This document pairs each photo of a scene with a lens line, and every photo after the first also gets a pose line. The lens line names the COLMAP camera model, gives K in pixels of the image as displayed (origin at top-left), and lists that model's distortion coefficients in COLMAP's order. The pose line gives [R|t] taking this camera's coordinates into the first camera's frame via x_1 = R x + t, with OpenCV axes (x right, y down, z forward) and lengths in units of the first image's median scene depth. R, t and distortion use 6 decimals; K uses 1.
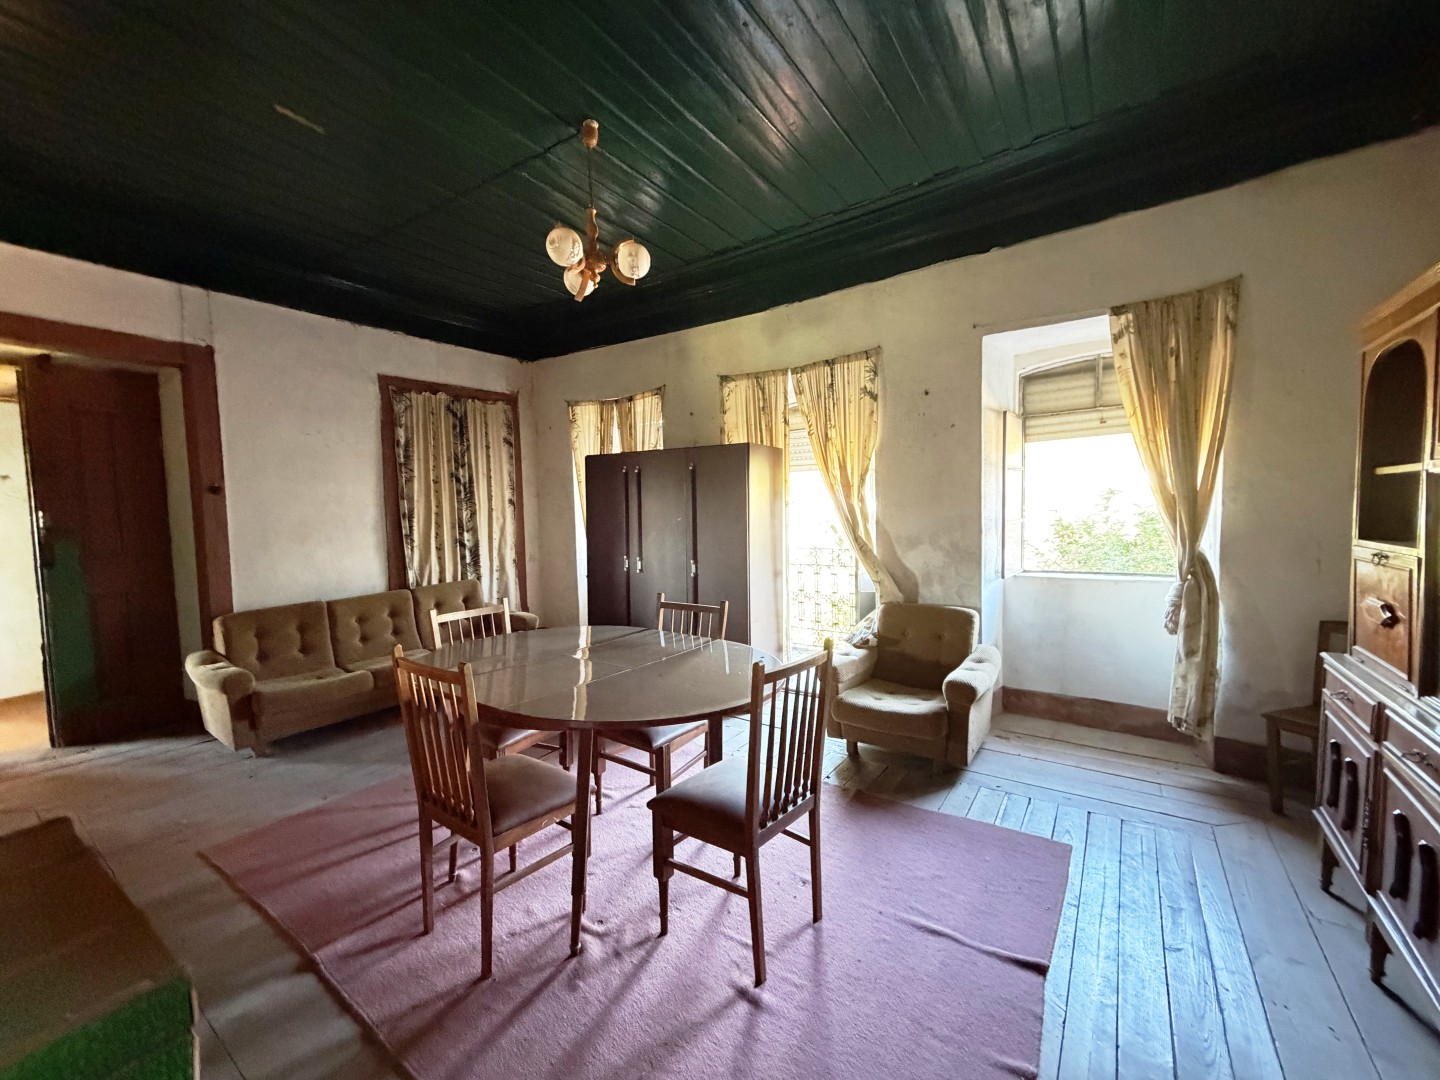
lens RADIAL K [[574.5, 0, 724.9], [0, 574.5, 545.7], [0, 0, 1]] dist [0.001018, -0.000226]
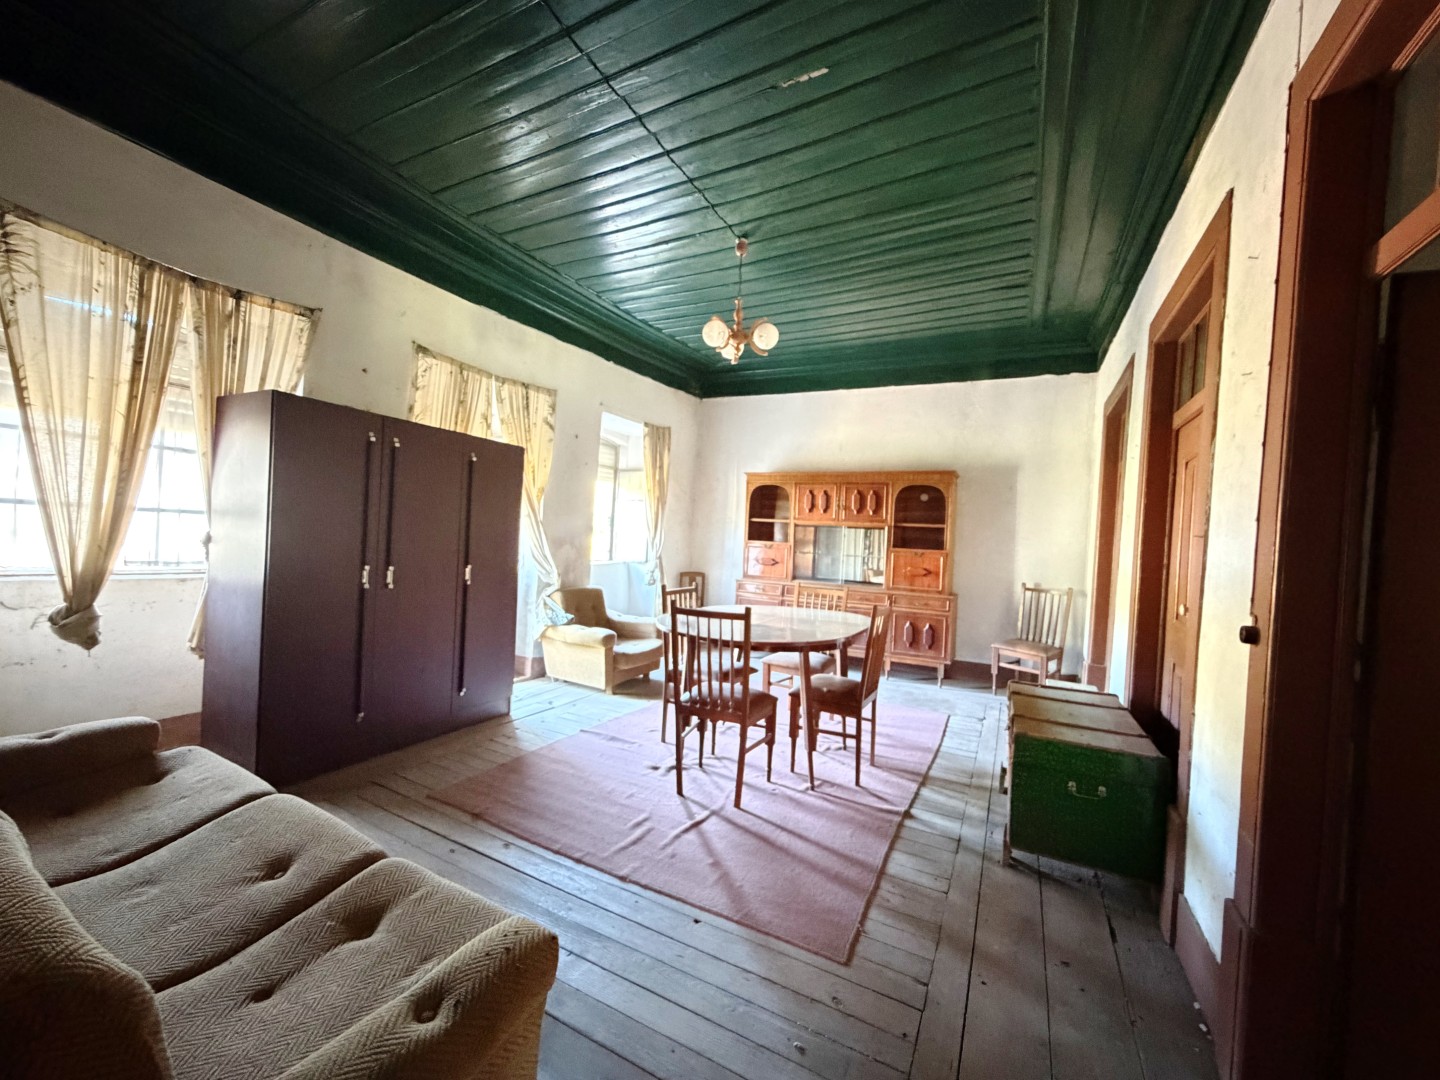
lens RADIAL K [[574.5, 0, 718.5], [0, 574.5, 541.2], [0, 0, 1]] dist [0.001018, -0.000226]
pose [[-0.126831, -0.007878, 0.991893, -1.036259], [0.008014, 0.999928, 0.008967, -0.018950], [-0.991892, 0.009087, -0.126759, 0.797689]]
